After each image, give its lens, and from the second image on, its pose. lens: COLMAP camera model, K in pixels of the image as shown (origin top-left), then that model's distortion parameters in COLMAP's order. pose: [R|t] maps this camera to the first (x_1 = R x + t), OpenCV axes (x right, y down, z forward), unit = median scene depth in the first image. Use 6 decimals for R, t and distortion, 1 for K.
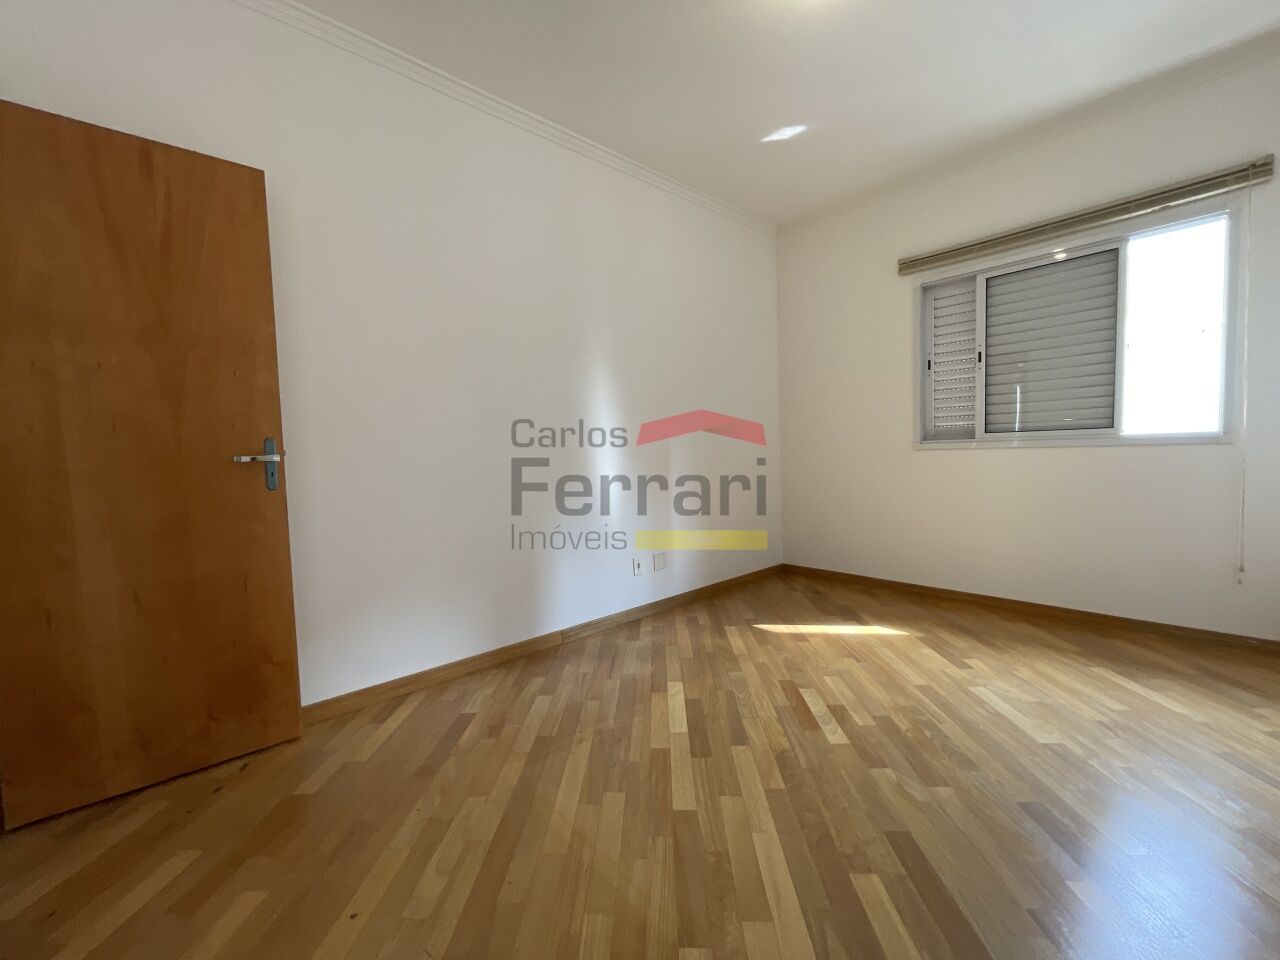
lens RADIAL K [[516.5, 0, 640.0], [0, 516.5, 480.0], [0, 0, 1]] dist [-0.000729, 0.000029]
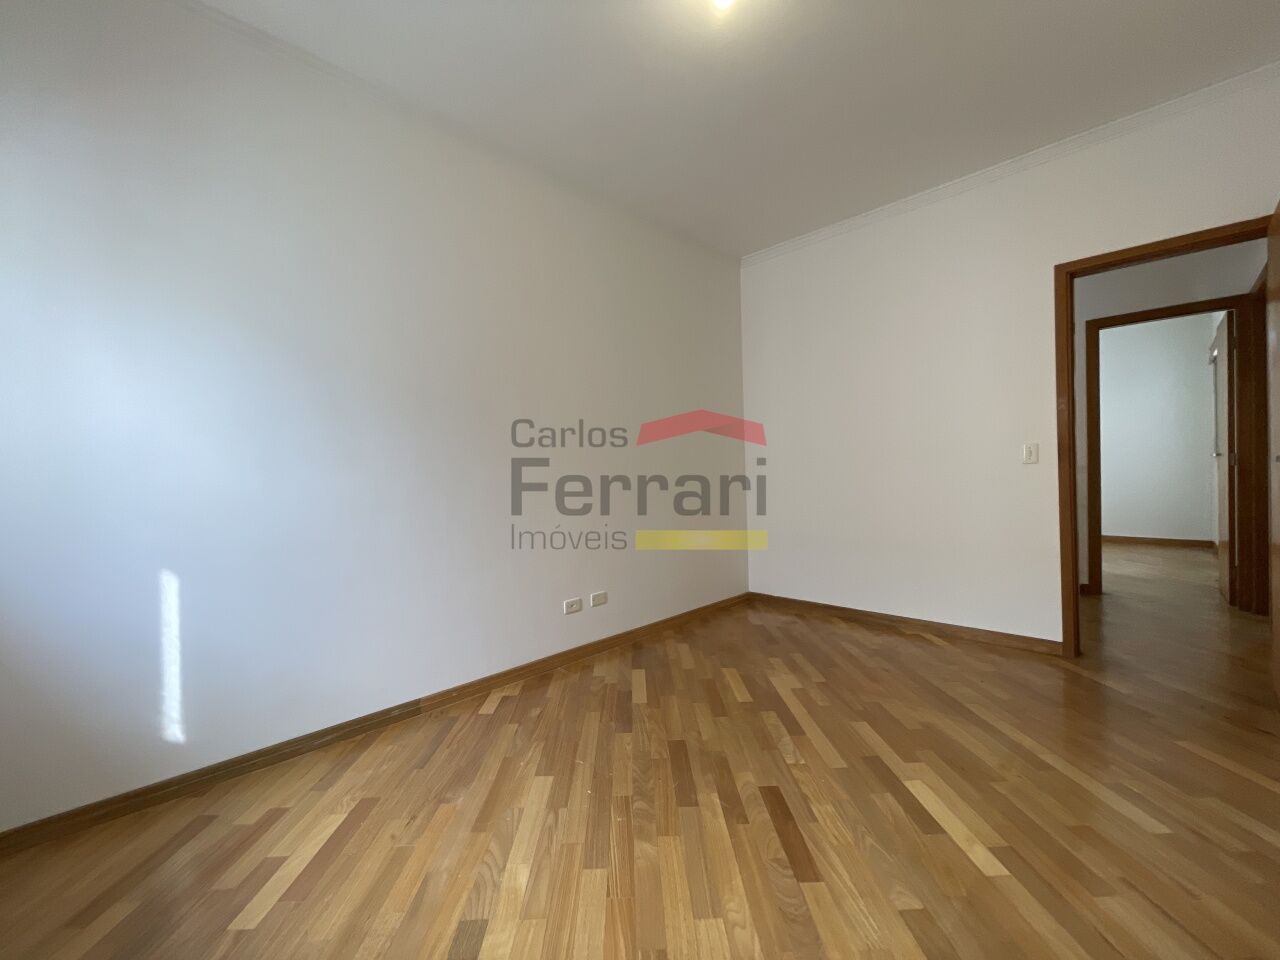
lens RADIAL K [[516.5, 0, 640.0], [0, 516.5, 480.0], [0, 0, 1]] dist [-0.000729, 0.000029]
pose [[-0.996401, 0.060728, -0.059136, 0.535211], [0.056542, 0.995939, 0.070057, -0.124070], [0.063150, 0.066461, -0.995789, 1.712661]]
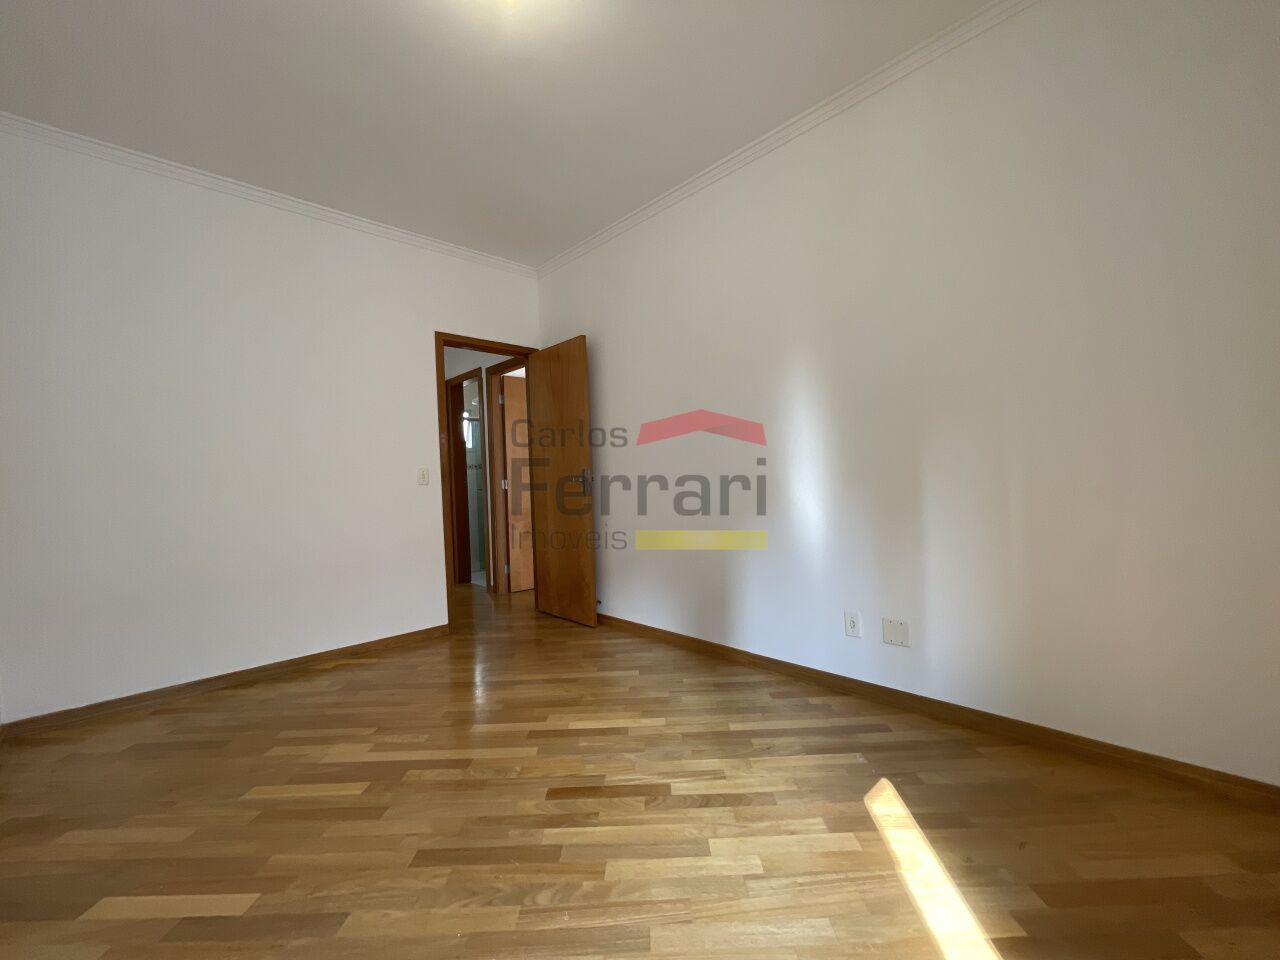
lens RADIAL K [[516.5, 0, 640.0], [0, 516.5, 480.0], [0, 0, 1]] dist [-0.000729, 0.000029]
pose [[0.035730, 0.031375, -0.998869, 1.134593], [-0.021839, 0.999293, 0.030607, -0.093131], [0.999123, 0.020721, 0.036390, 1.028334]]
